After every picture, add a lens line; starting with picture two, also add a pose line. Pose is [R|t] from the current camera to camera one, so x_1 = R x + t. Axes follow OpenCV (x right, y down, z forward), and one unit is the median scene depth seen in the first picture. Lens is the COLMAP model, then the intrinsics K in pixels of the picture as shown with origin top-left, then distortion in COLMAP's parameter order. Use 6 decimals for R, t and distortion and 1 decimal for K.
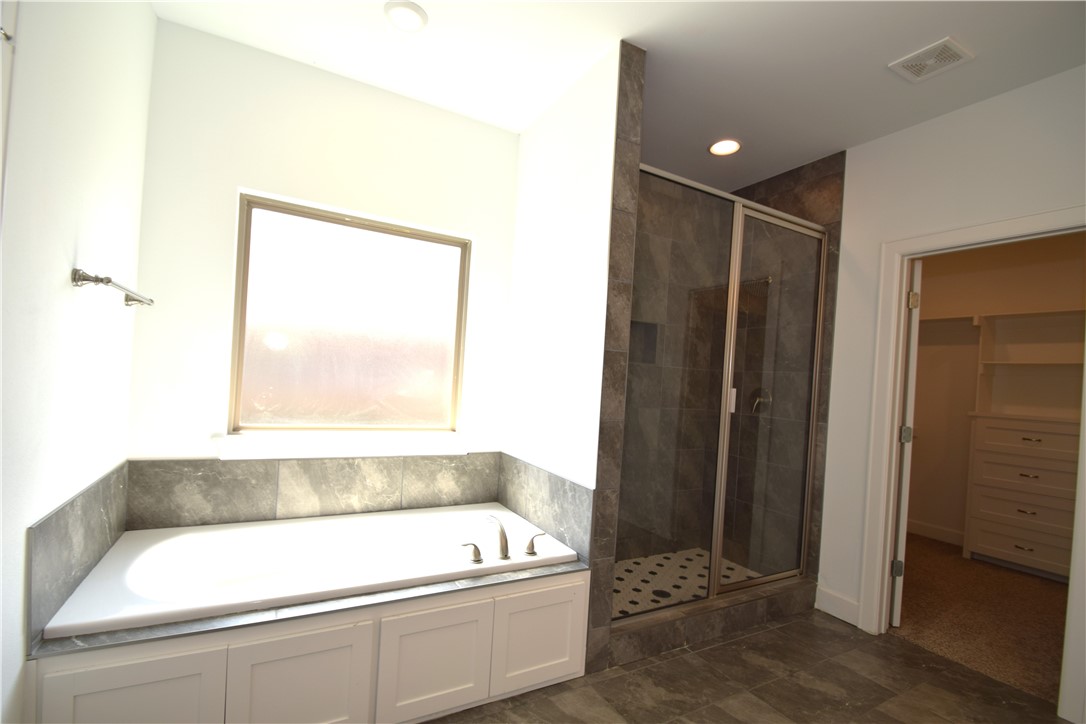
lens RADIAL K [[482.5, 0, 535.5], [0, 482.5, 378.0], [0, 0, 1]] dist [-0.000736, -0.000910]
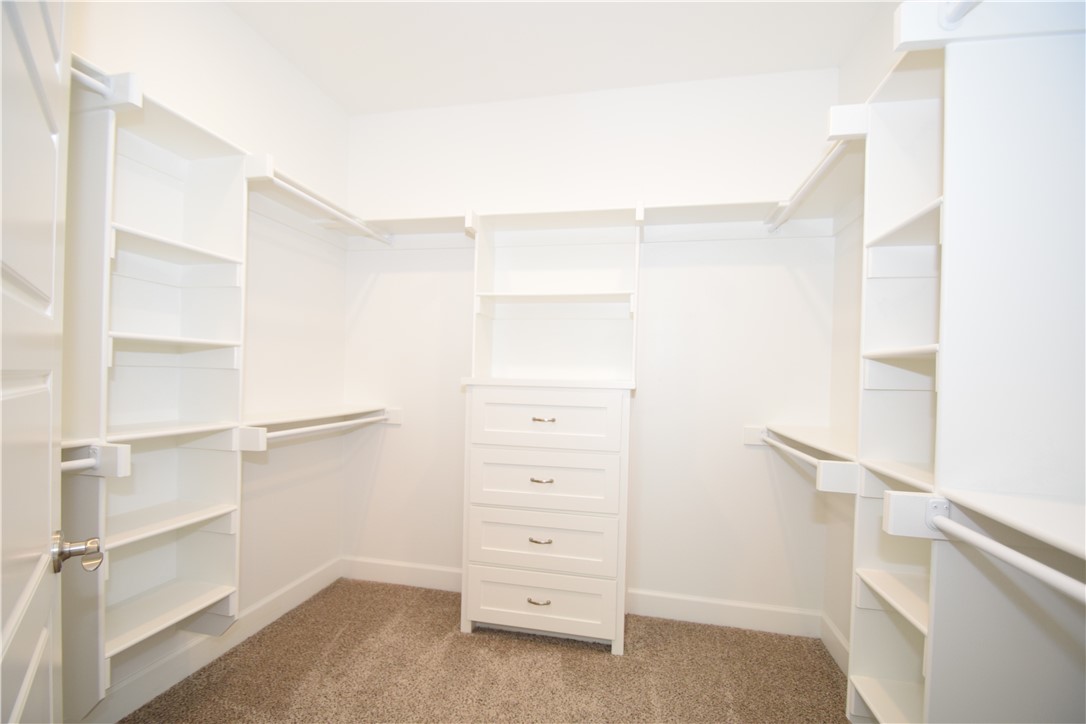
lens RADIAL K [[482.5, 0, 535.5], [0, 482.5, 378.0], [0, 0, 1]] dist [-0.000736, -0.000910]
pose [[0.636607, -0.048516, 0.769661, 0.513306], [0.013975, 0.998581, 0.051387, 0.041355], [-0.771062, -0.021958, 0.636381, 0.569250]]
